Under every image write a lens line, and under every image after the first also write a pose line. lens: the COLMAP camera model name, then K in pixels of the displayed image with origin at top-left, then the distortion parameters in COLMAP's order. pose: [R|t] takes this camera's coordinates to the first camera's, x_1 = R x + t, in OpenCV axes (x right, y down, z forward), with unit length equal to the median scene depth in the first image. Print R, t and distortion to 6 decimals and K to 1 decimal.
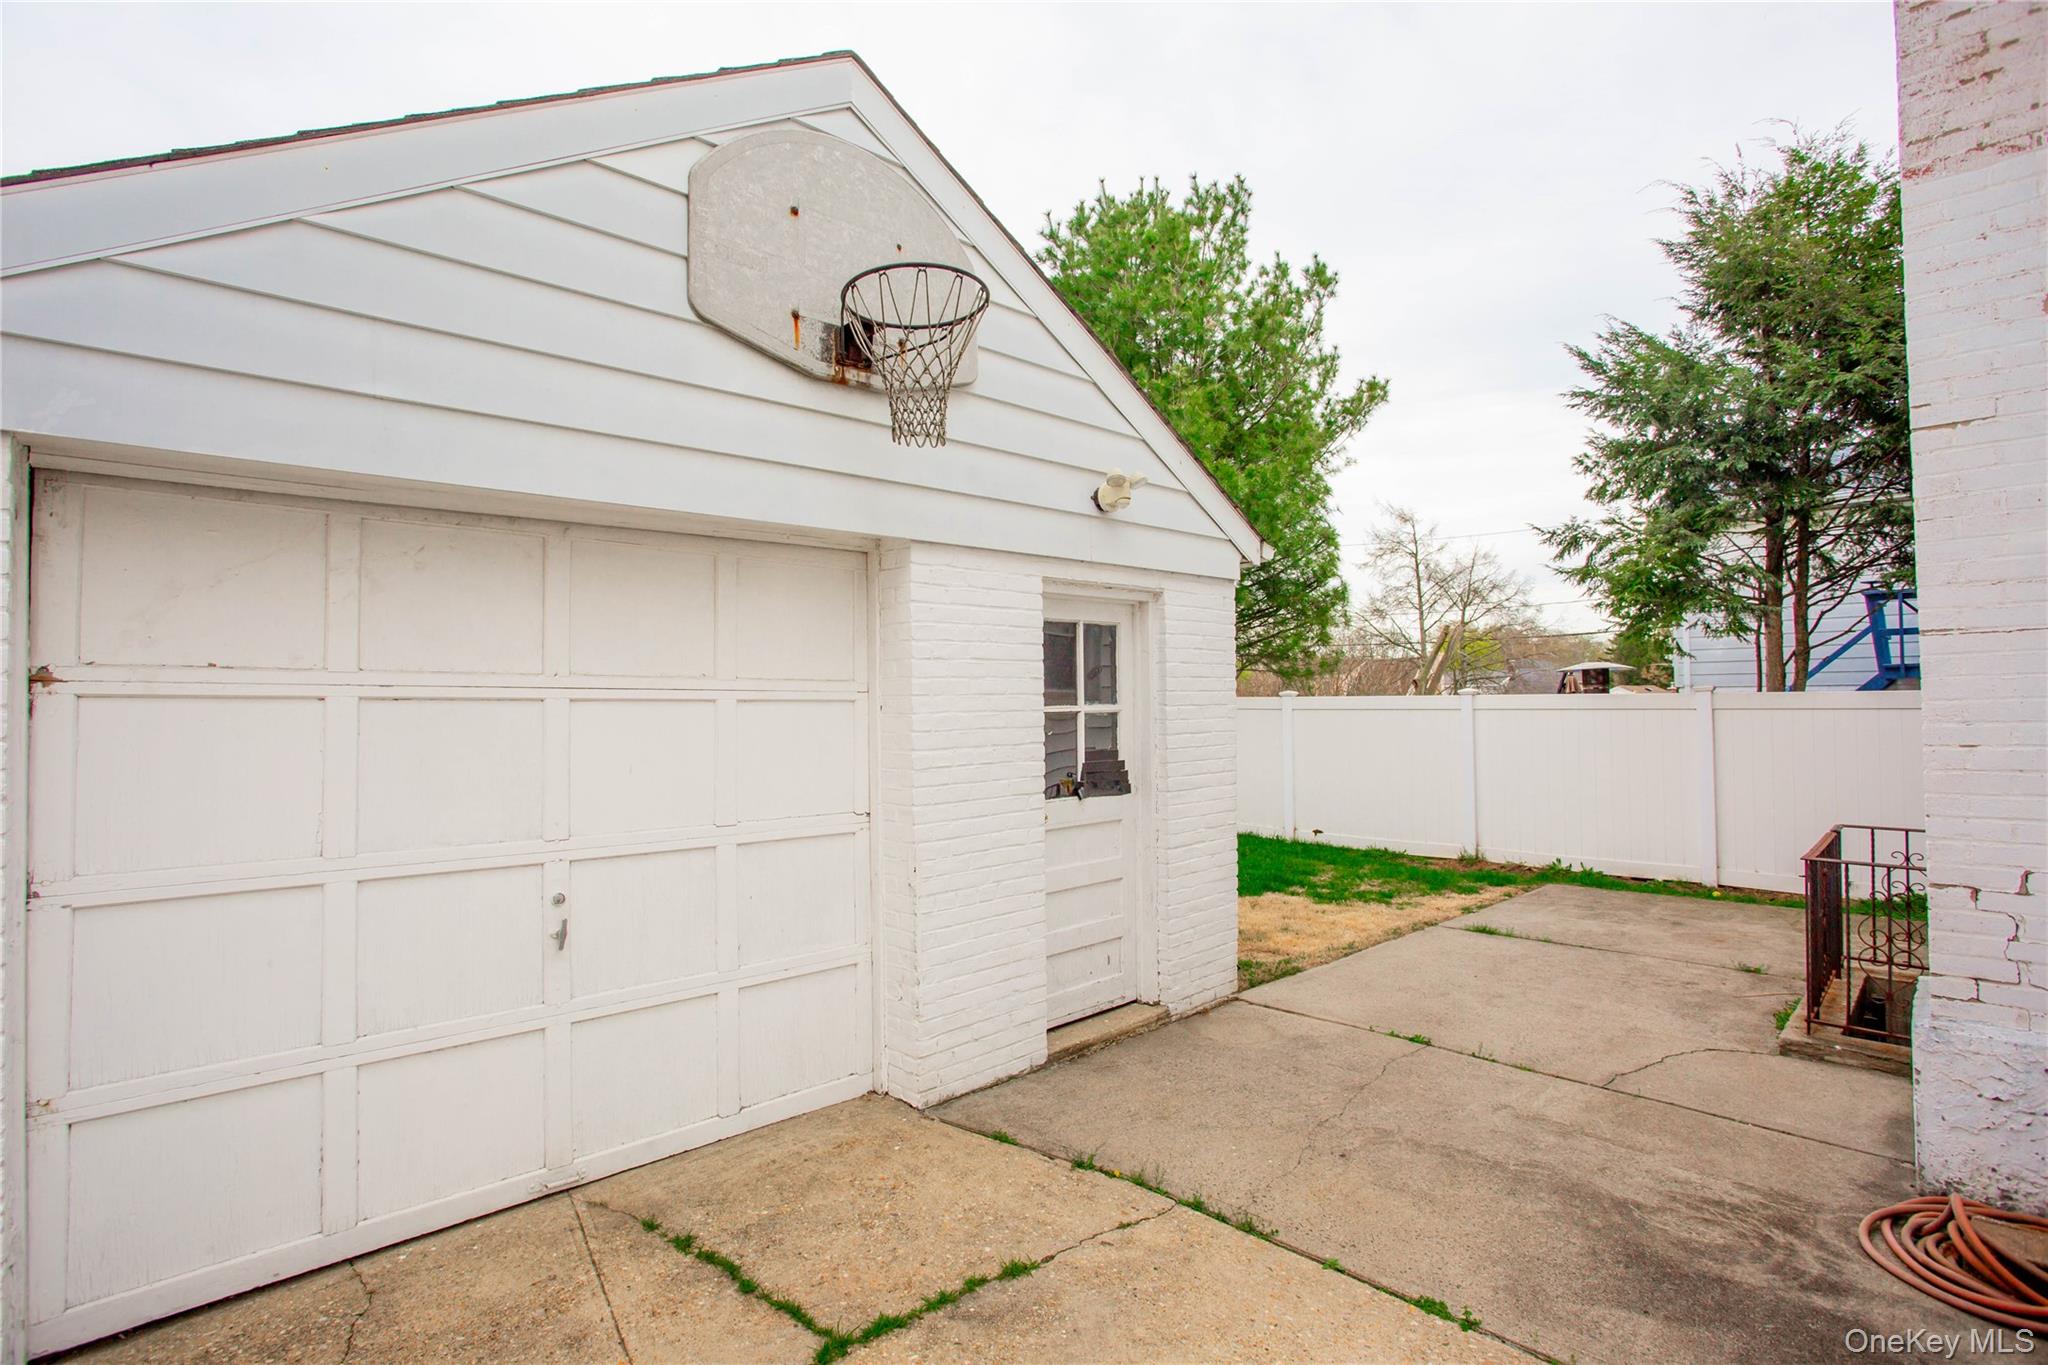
lens RADIAL K [[993.1, 0, 1021.3], [0, 993.1, 675.3], [0, 0, 1]] dist [-0.082067, 0.040810]
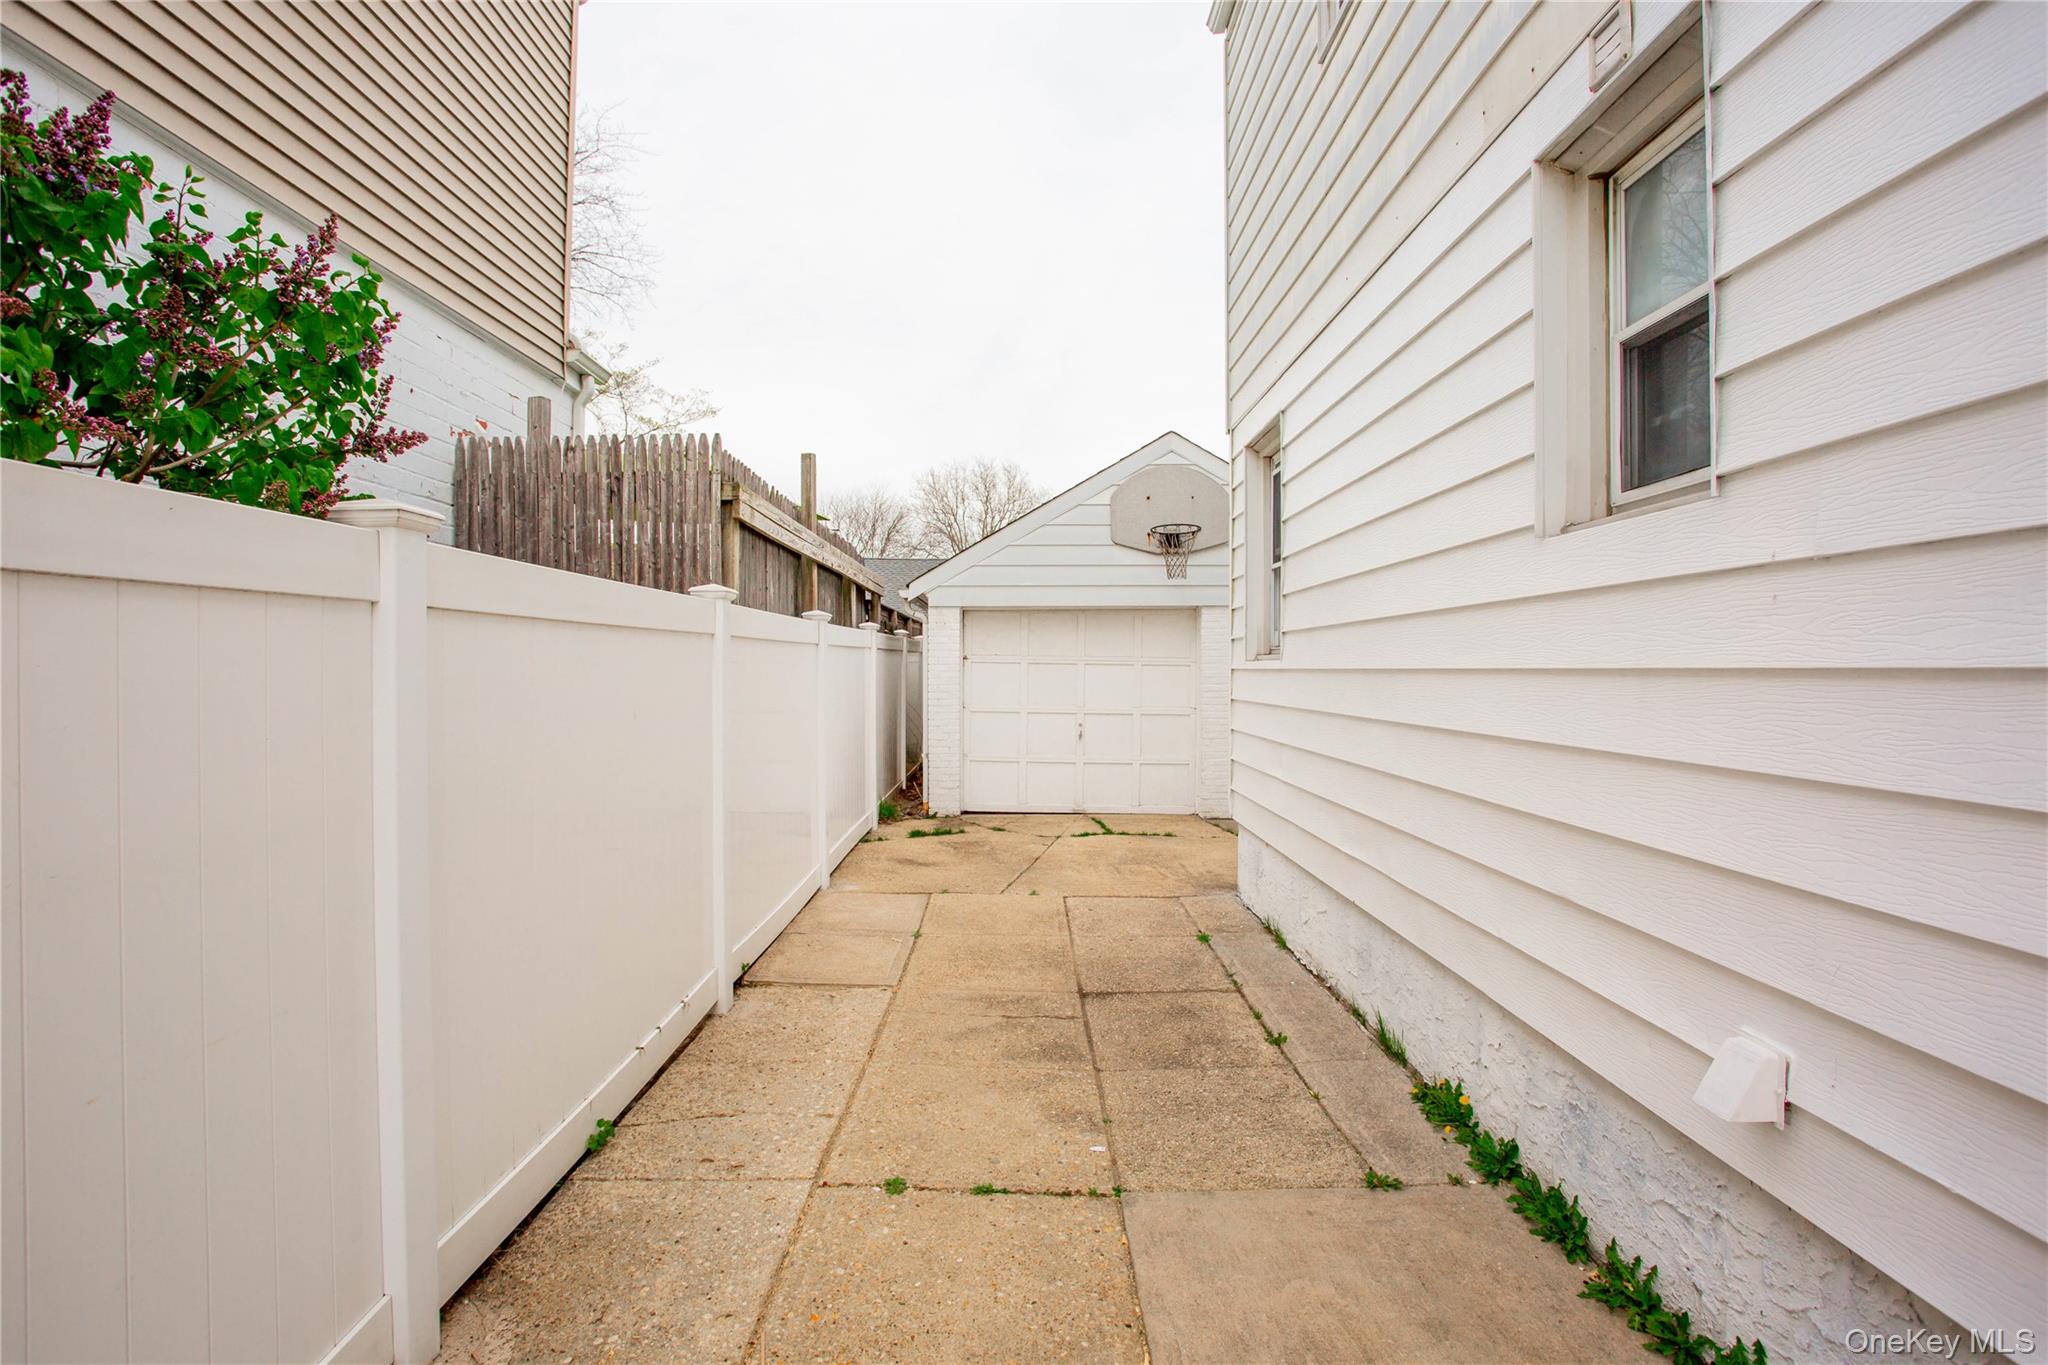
lens RADIAL K [[1061.8, 0, 1023.4], [0, 1061.8, 671.1], [0, 0, 1]] dist [-0.030736, -0.000088]
pose [[0.731526, 0.009128, -0.681753, 1.788159], [0.008714, 0.999704, 0.022735, -0.032732], [0.681758, -0.022572, 0.731229, -1.712903]]
